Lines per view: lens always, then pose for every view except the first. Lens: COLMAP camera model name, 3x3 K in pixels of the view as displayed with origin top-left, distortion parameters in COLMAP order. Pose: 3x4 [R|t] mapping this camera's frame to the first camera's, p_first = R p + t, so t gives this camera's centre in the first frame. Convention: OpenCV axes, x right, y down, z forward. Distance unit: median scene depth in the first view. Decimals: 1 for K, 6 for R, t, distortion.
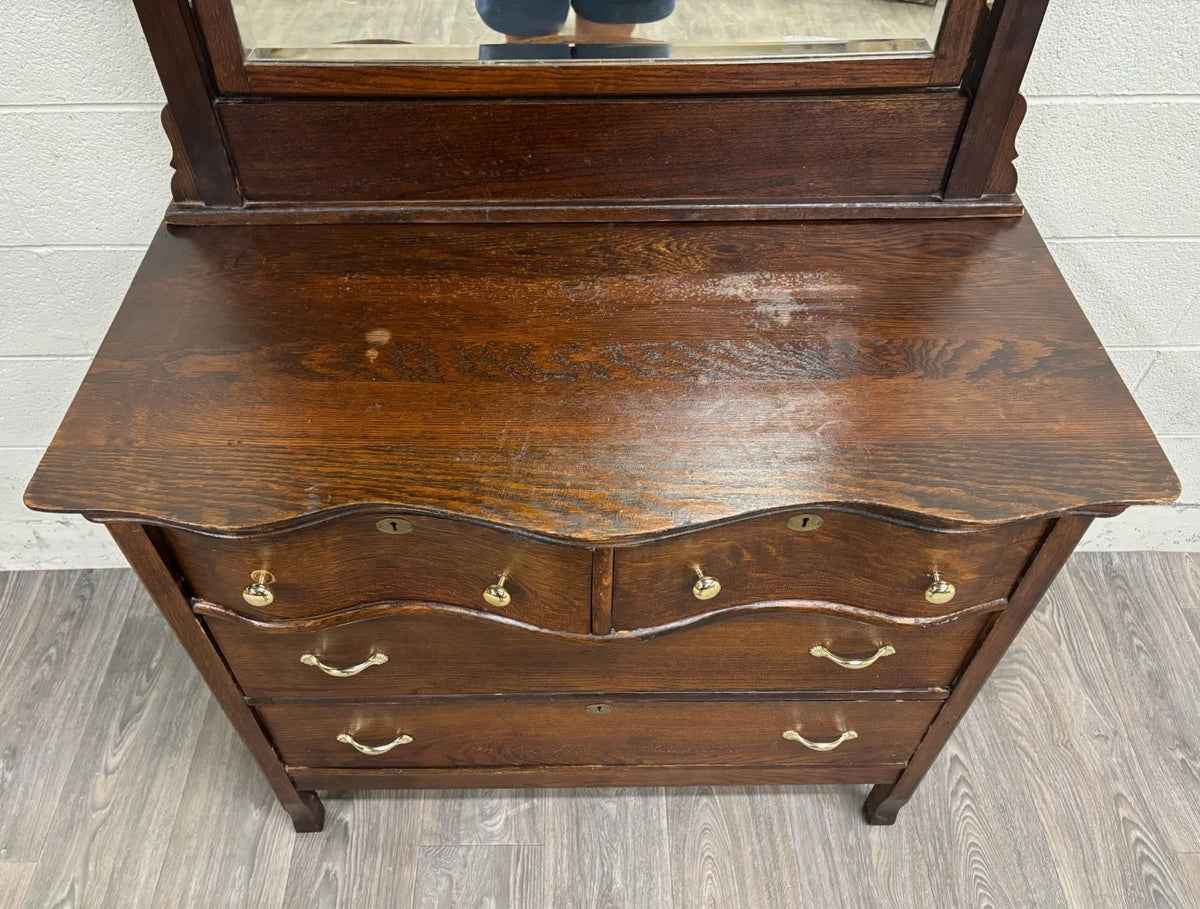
lens RADIAL K [[927.4, 0, 575.7], [0, 927.4, 464.8], [0, 0, 1]] dist [0.074856, -0.092125]
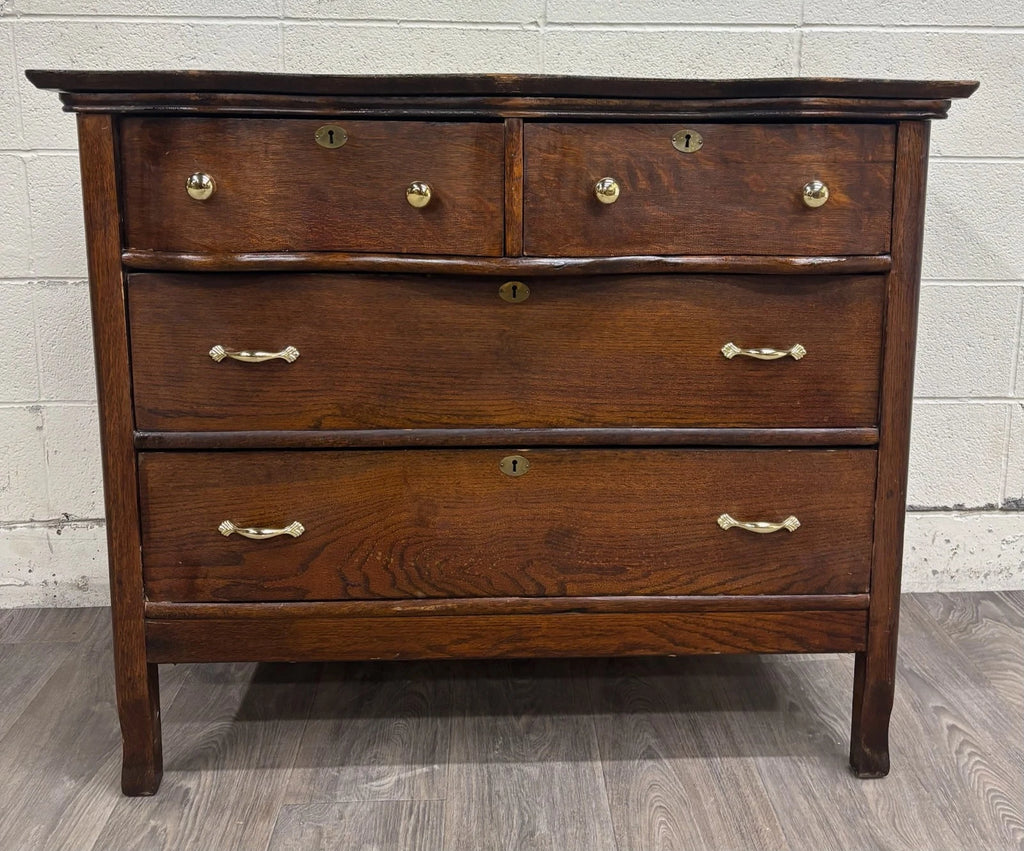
lens RADIAL K [[1074.1, 0, 535.5], [0, 1074.1, 312.2], [0, 0, 1]] dist [0.025644, 0.001843]
pose [[0.999178, 0.005002, 0.040222, 0.002976], [0.021234, 0.780675, -0.624576, 0.936858], [-0.034524, 0.624917, 0.779928, 0.082753]]
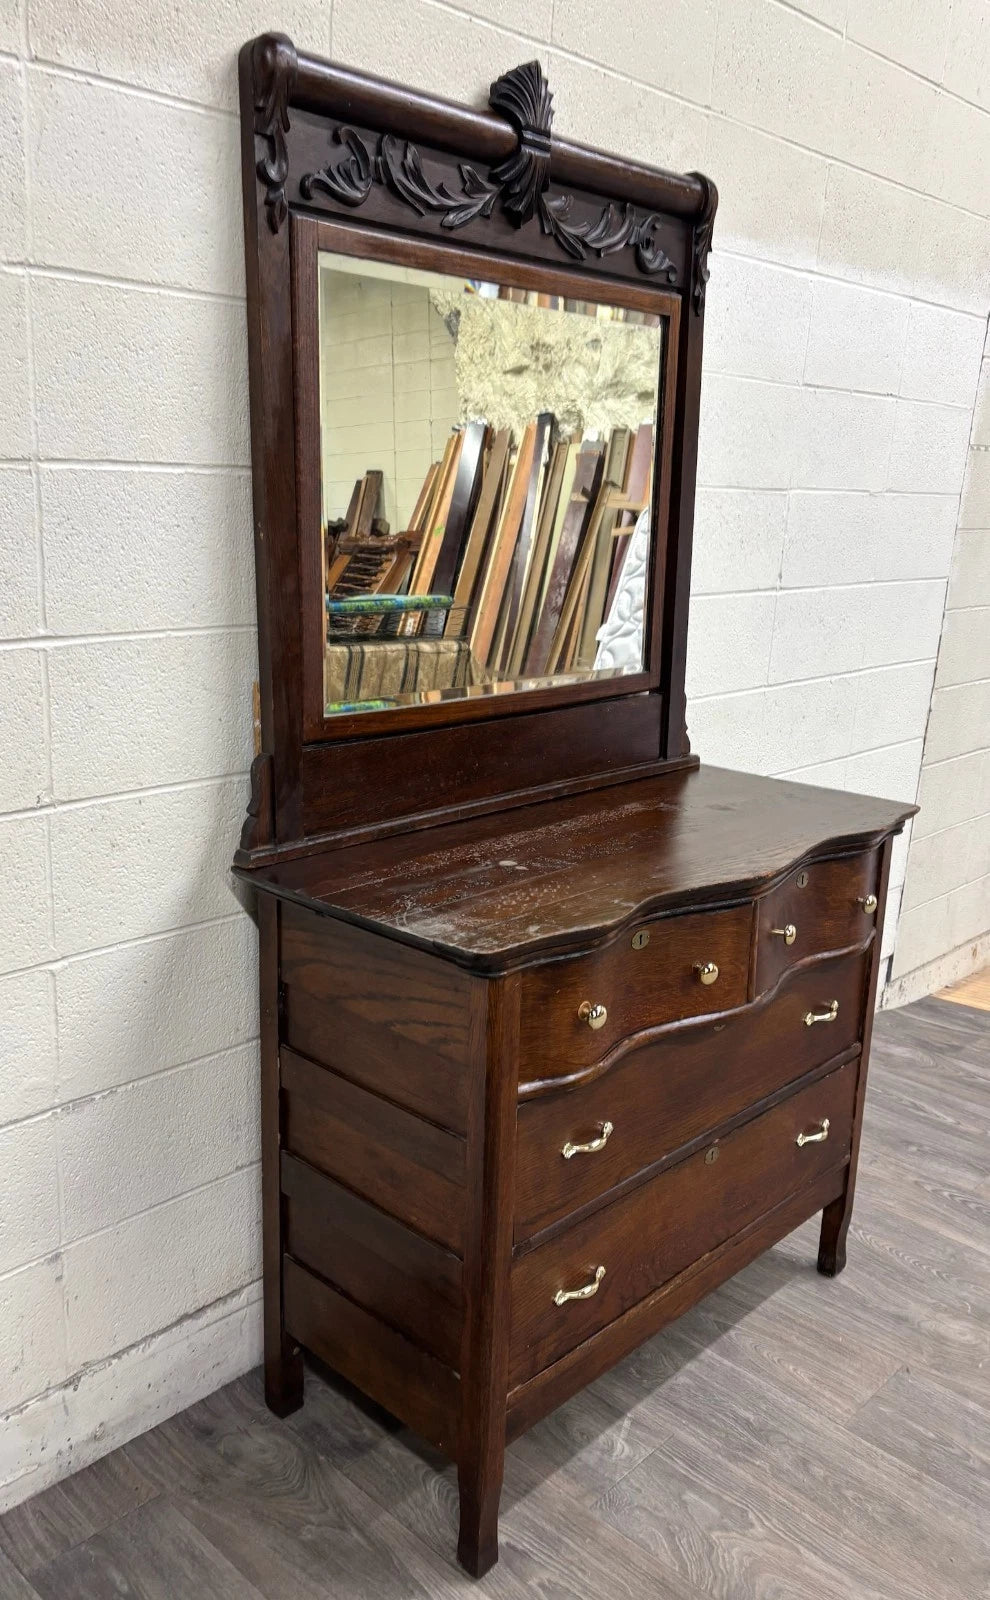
lens RADIAL K [[1262.3, 0, 495.0], [0, 1262.3, 800.0], [0, 0, 1]] dist [0.065719, -0.069303]
pose [[0.695662, -0.149404, 0.702661, -1.384520], [0.516736, 0.783563, -0.344982, 0.372752], [-0.499038, 0.603081, 0.622298, -0.122044]]
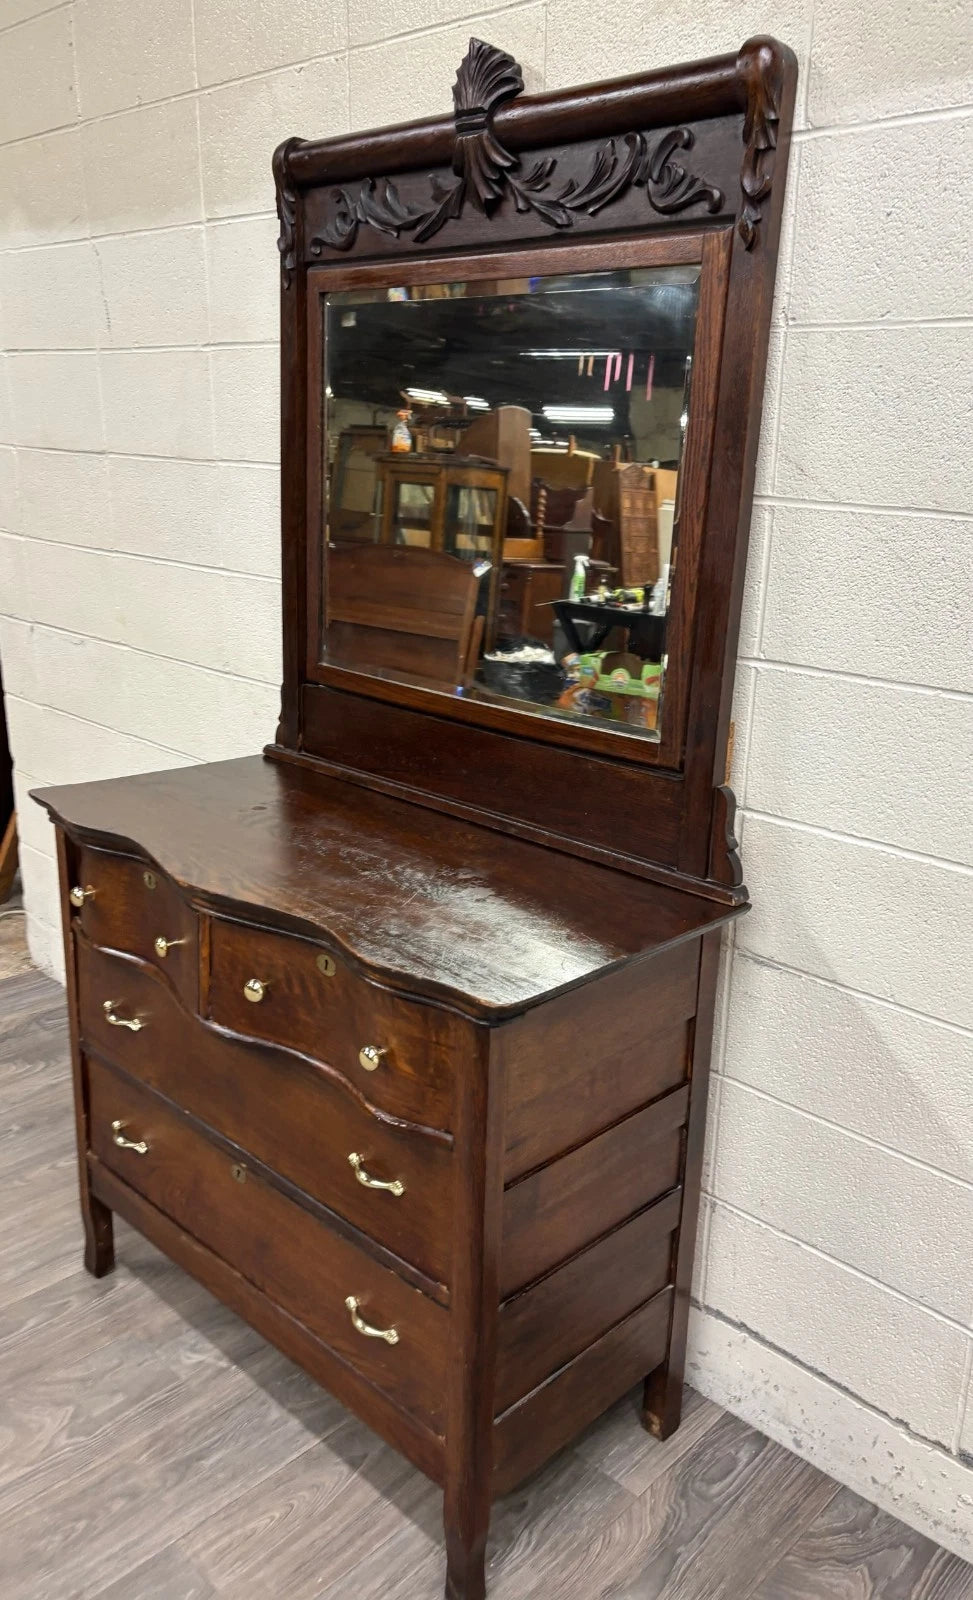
lens RADIAL K [[1194.7, 0, 544.9], [0, 1194.7, 807.2], [0, 0, 1]] dist [0.050622, -0.049369]
pose [[0.734025, 0.226181, -0.640351, 1.281224], [-0.541740, 0.763630, -0.351264, 0.270359], [0.409542, 0.604741, 0.683055, -0.101231]]
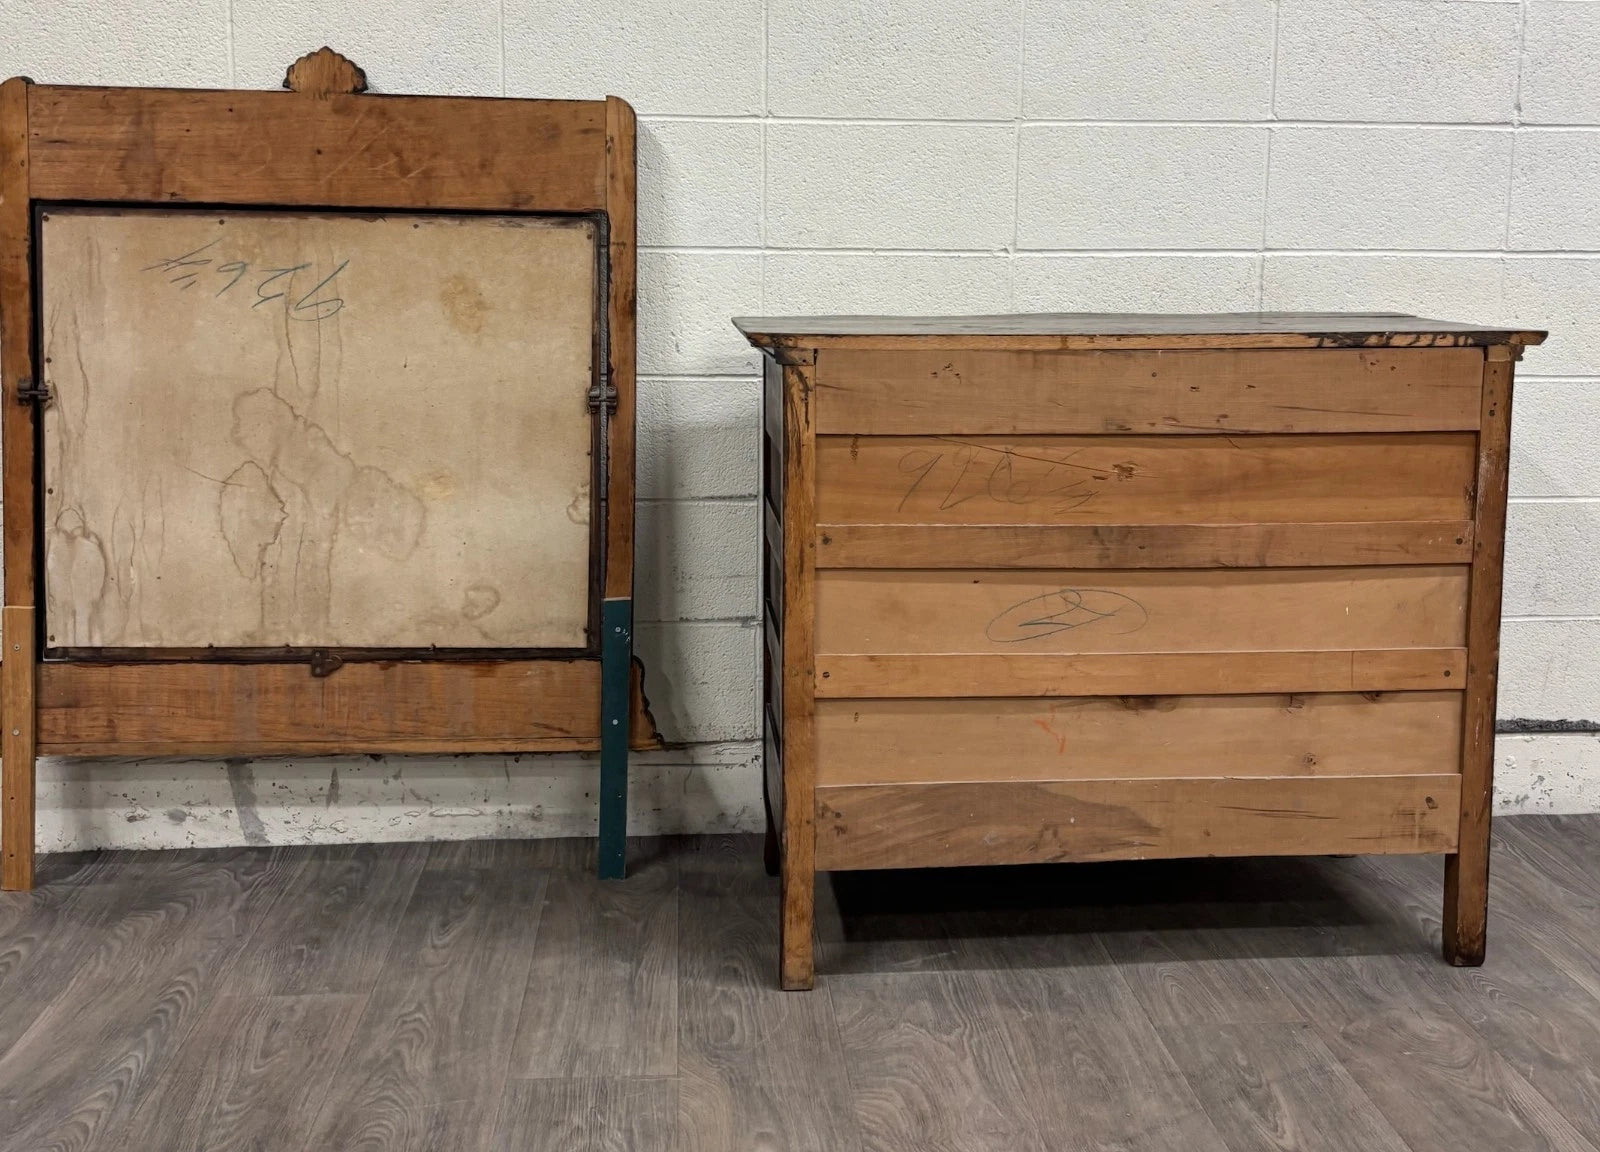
lens RADIAL K [[1672.7, 0, 792.5], [0, 1672.7, 460.6], [0, 0, 1]] dist [0.017590, -0.011287]
pose [[0.998146, 0.001345, 0.060848, -0.419000], [0.039426, 0.747342, -0.663269, 1.529284], [-0.046366, 0.664438, 0.745904, -0.621076]]
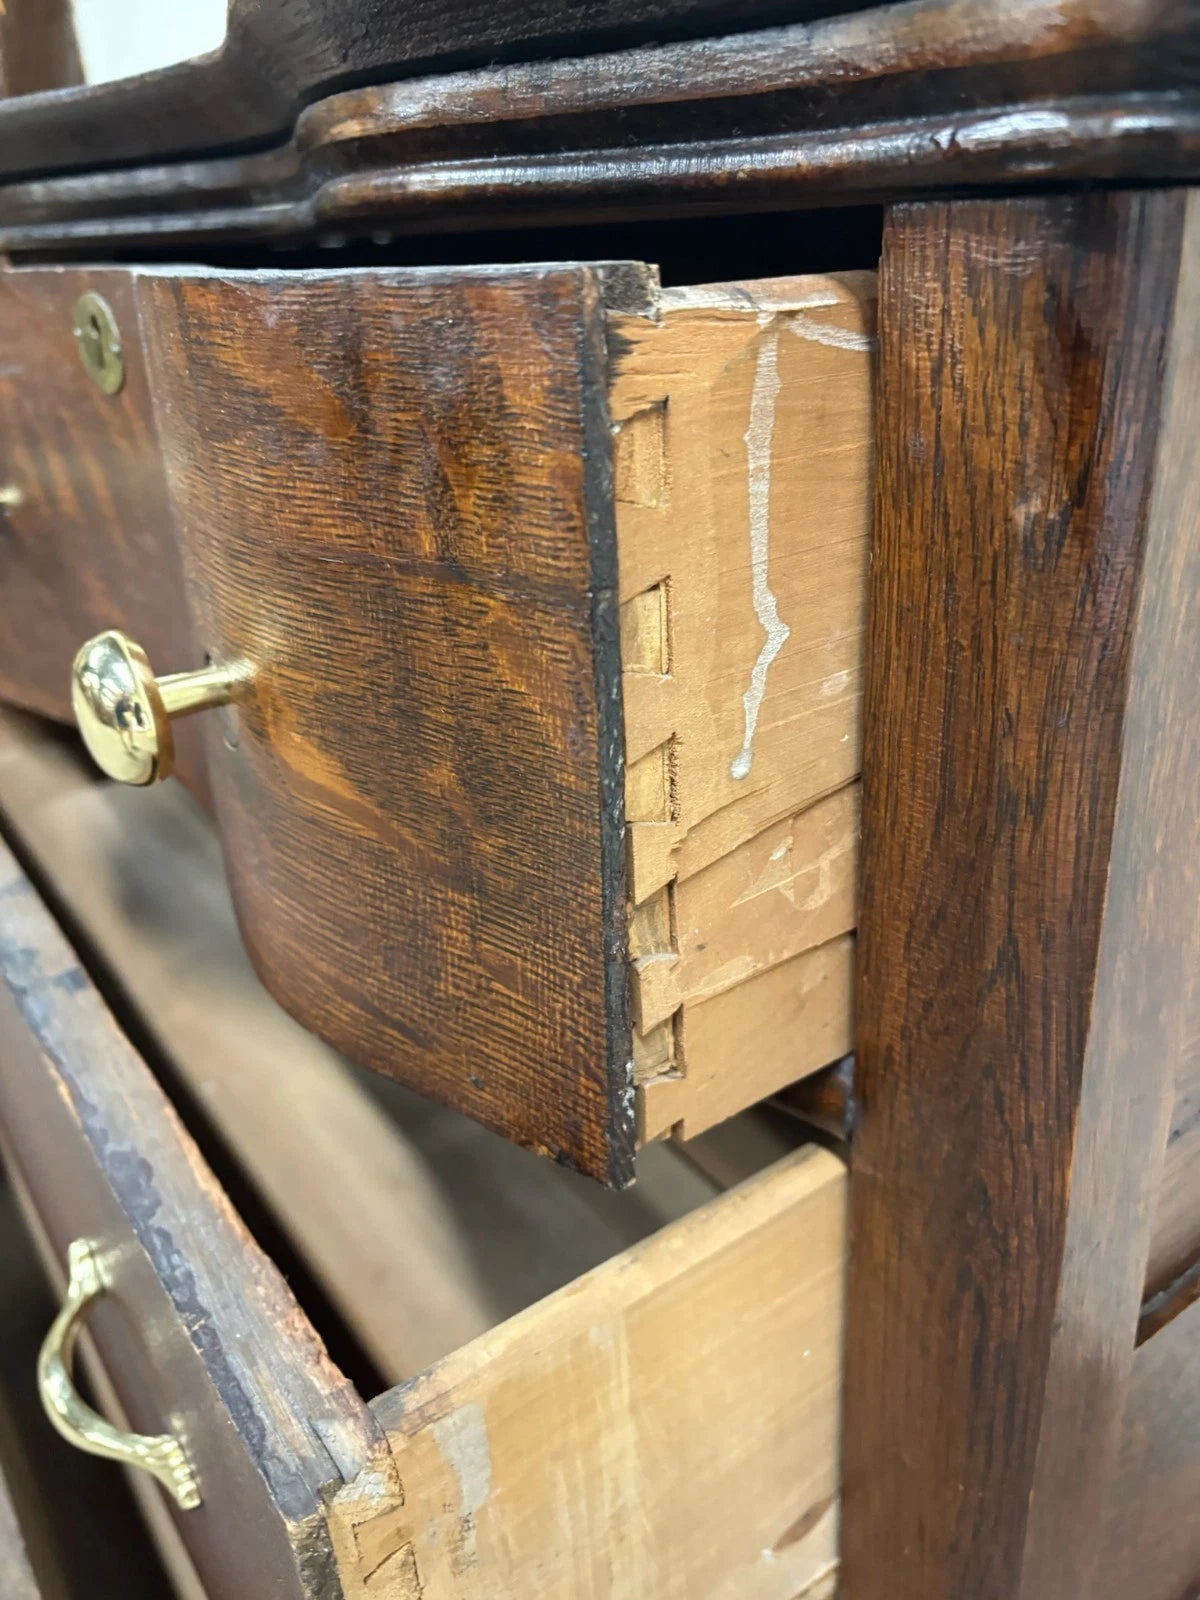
lens RADIAL K [[1312.7, 0, 600.0], [0, 1312.7, 800.0], [0, 0, 1]] dist [-0.004048, -0.007158]
pose [[0.572384, 0.320564, -0.754729, 0.591457], [-0.580091, 0.808828, -0.096397, 0.106375], [0.579544, 0.492987, 0.648916, 0.796770]]
